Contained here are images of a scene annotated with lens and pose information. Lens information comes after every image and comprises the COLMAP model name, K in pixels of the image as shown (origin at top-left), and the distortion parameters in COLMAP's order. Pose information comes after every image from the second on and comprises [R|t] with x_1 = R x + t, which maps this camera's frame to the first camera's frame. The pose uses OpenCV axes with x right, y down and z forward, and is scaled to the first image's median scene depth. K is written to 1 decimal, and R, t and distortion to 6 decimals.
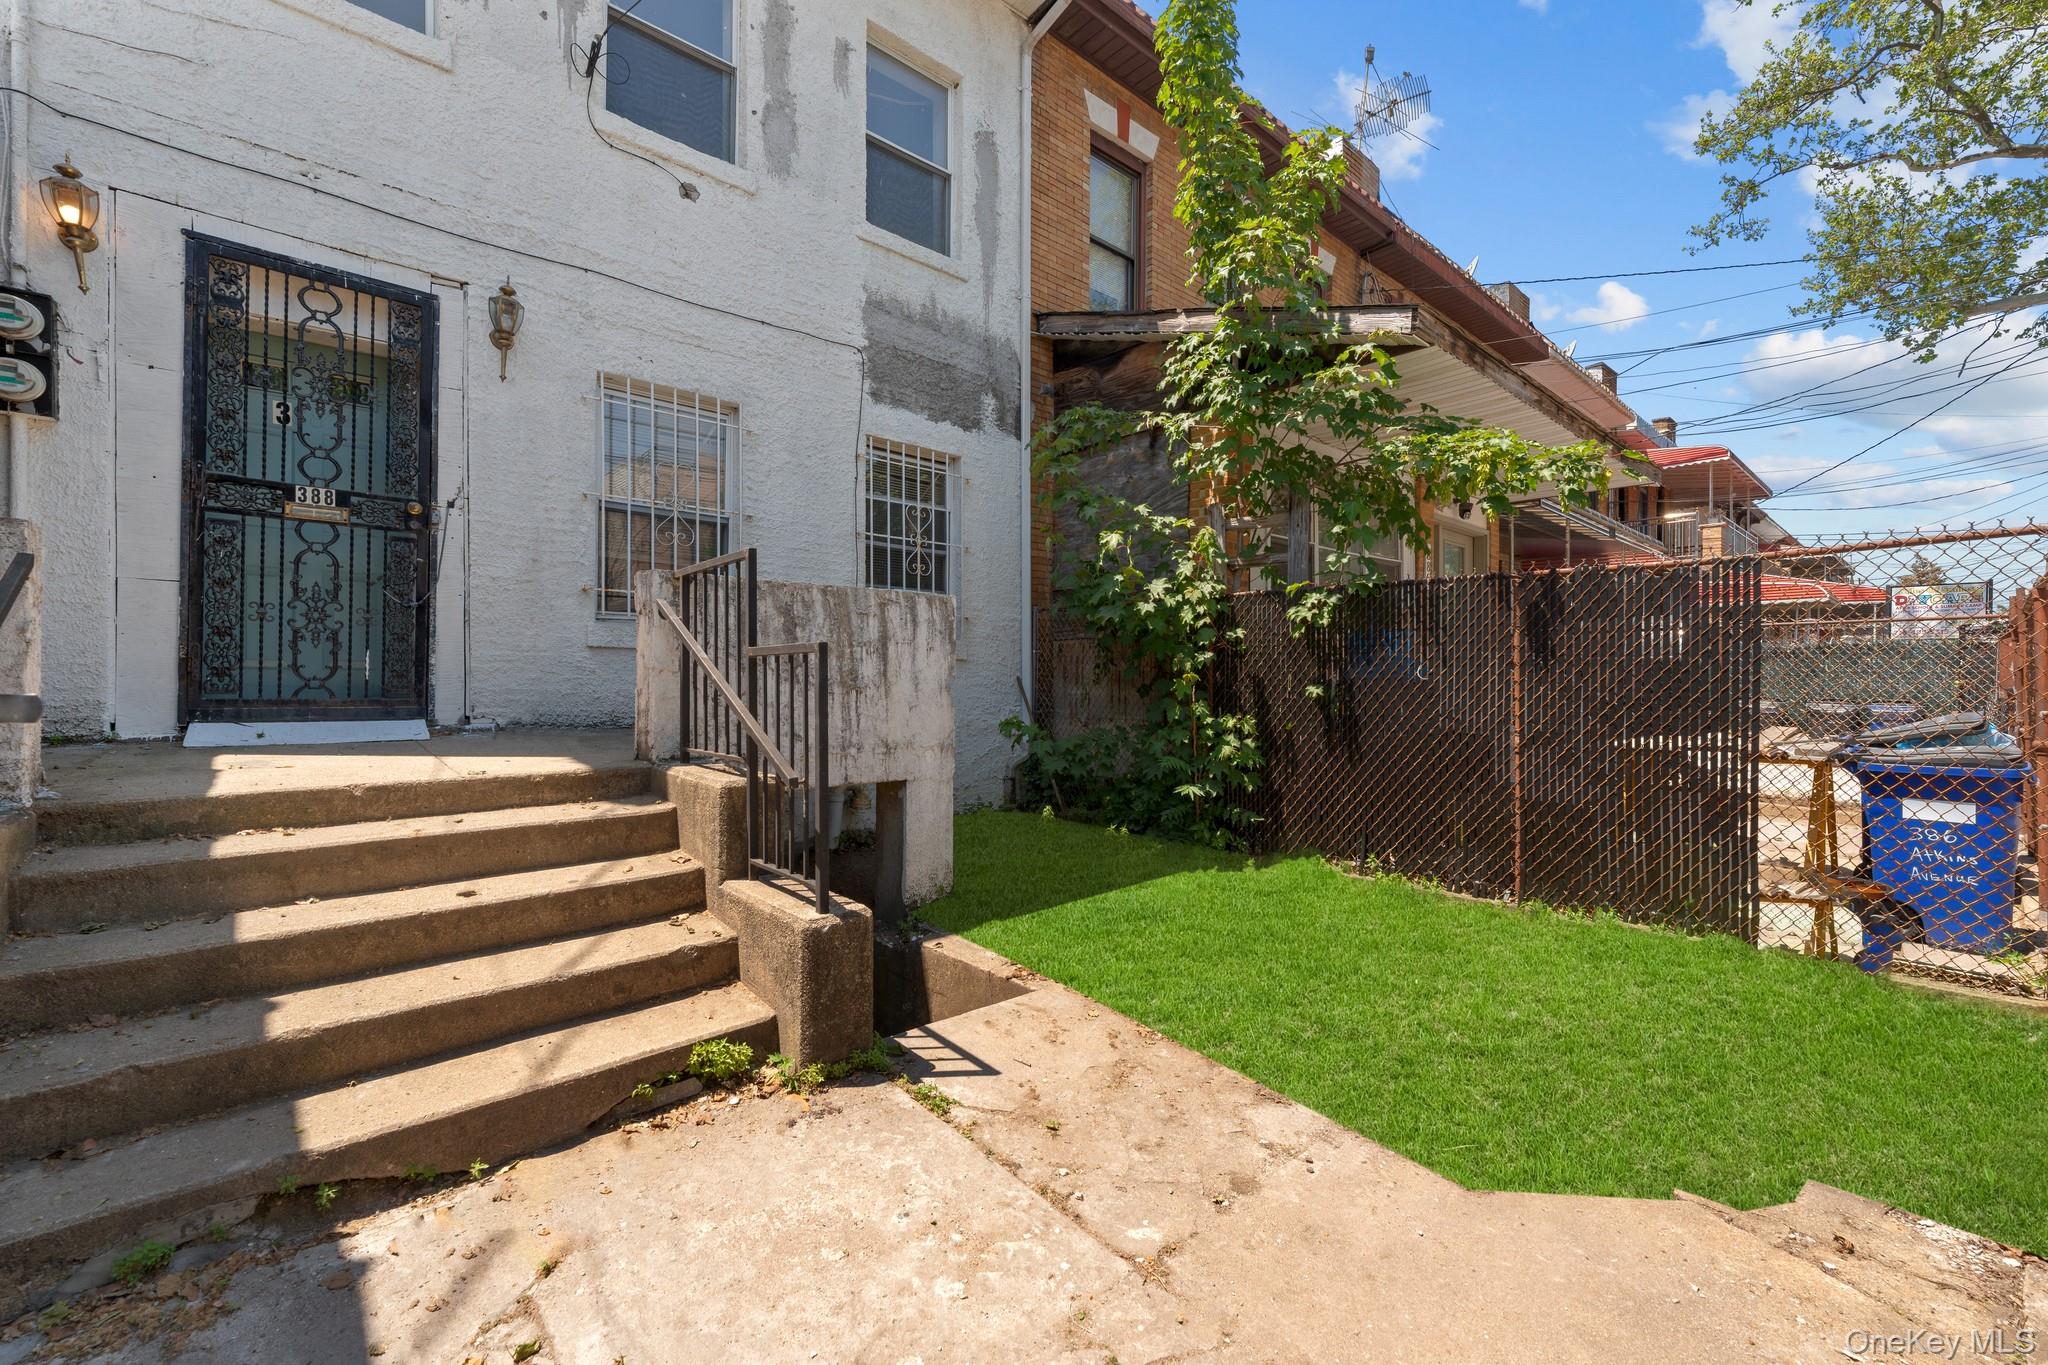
lens RADIAL K [[825.7, 0, 1022.9], [0, 825.7, 677.8], [0, 0, 1]] dist [-0.002810, -0.000476]
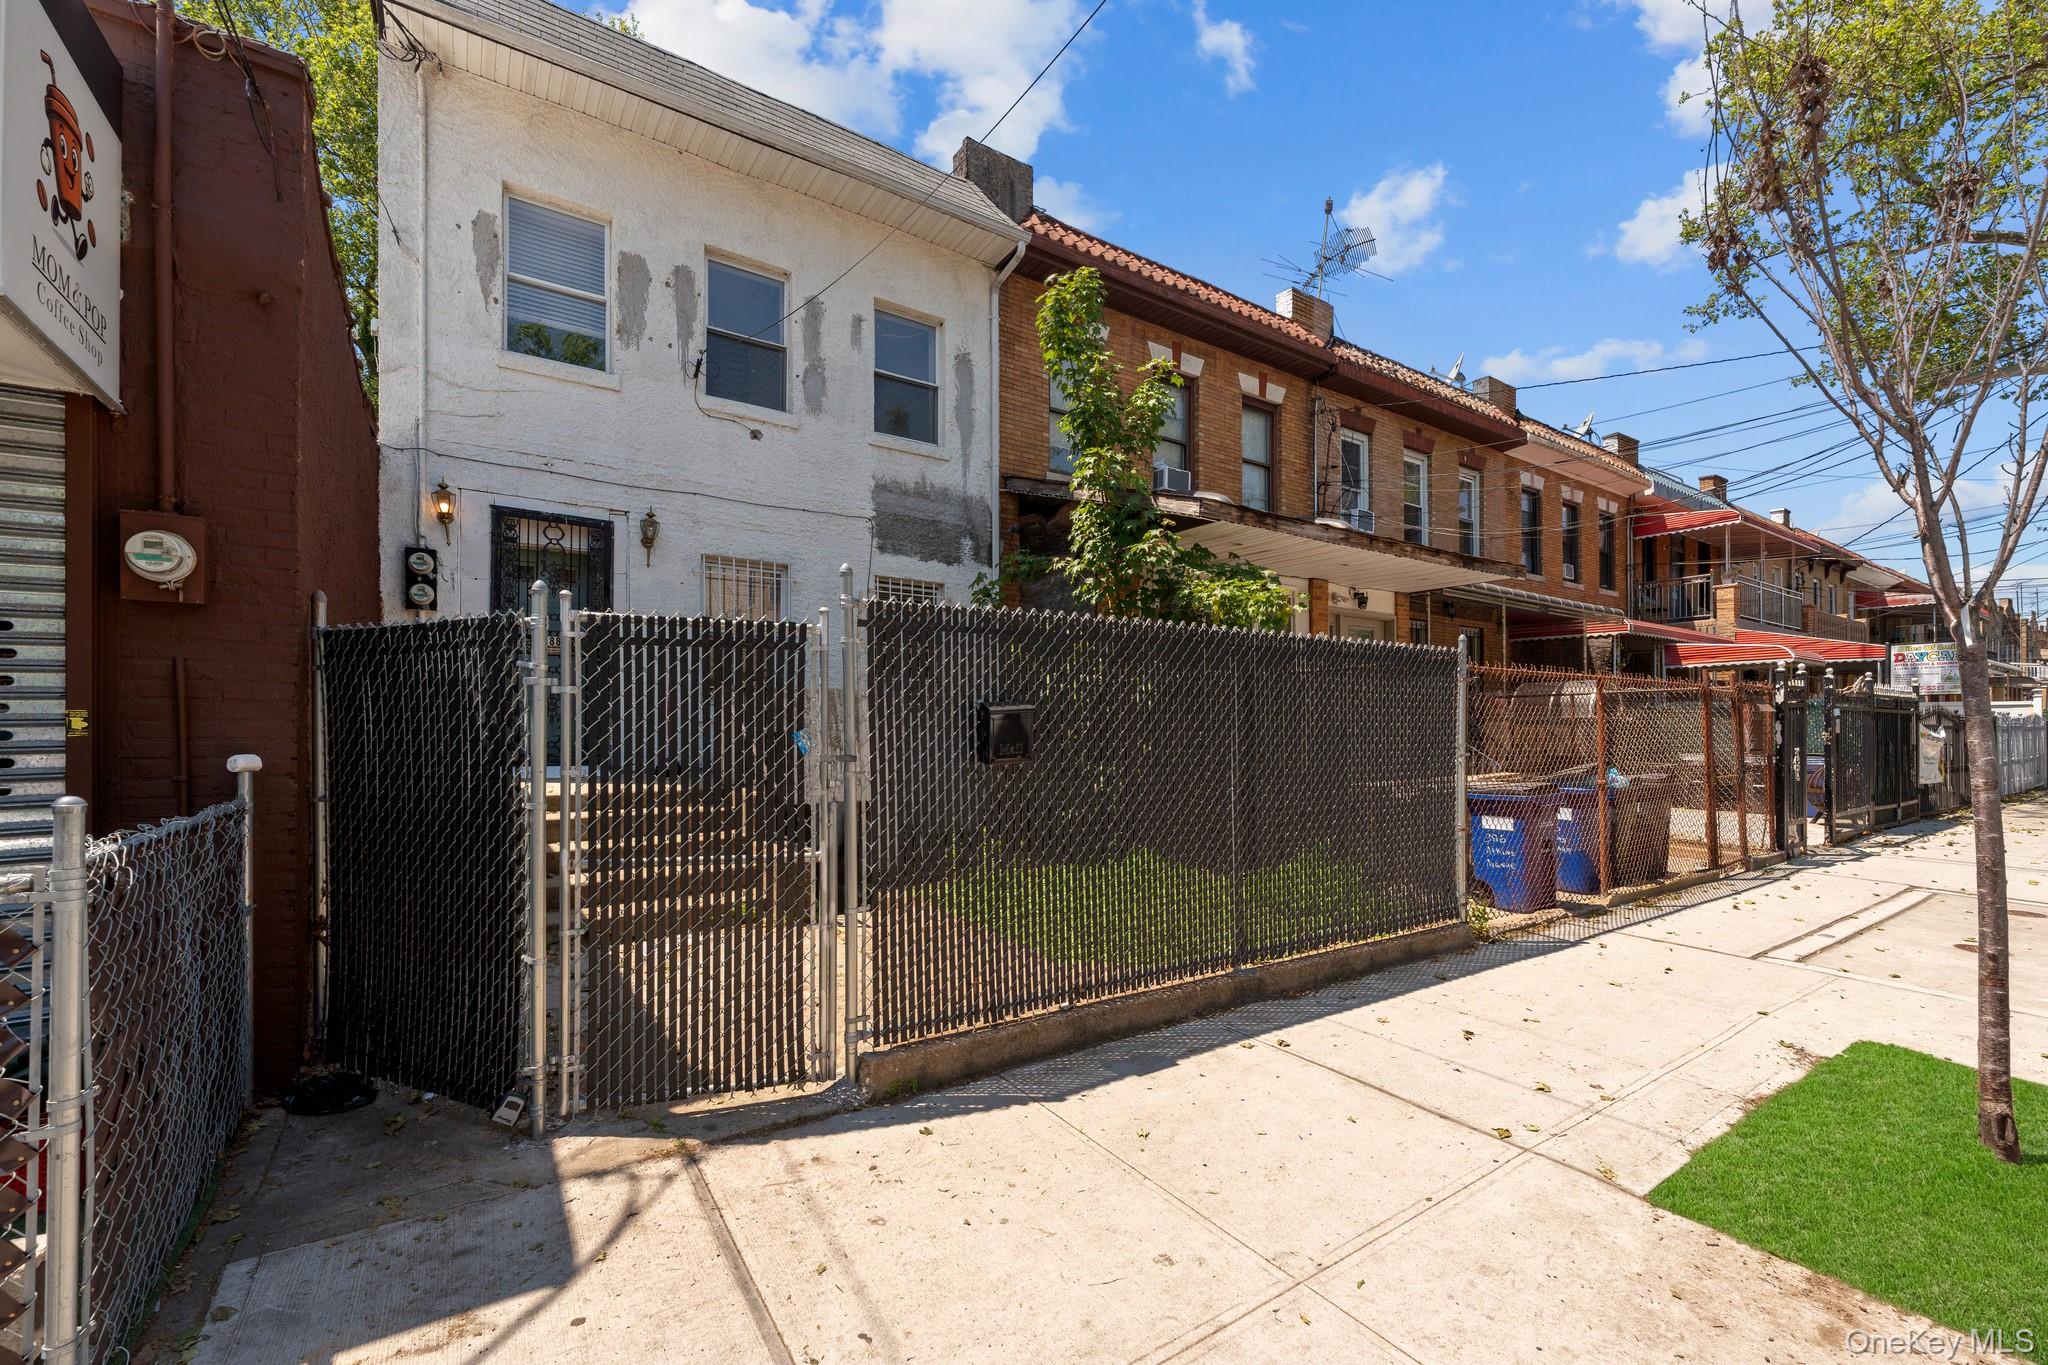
lens RADIAL K [[825.7, 0, 1021.5], [0, 825.7, 725.8], [0, 0, 1]] dist [-0.002810, -0.000476]
pose [[0.992205, -0.005408, -0.124496, 0.258348], [0.004338, 0.999951, -0.008859, -0.009680], [0.124538, 0.008250, 0.992181, -0.443407]]
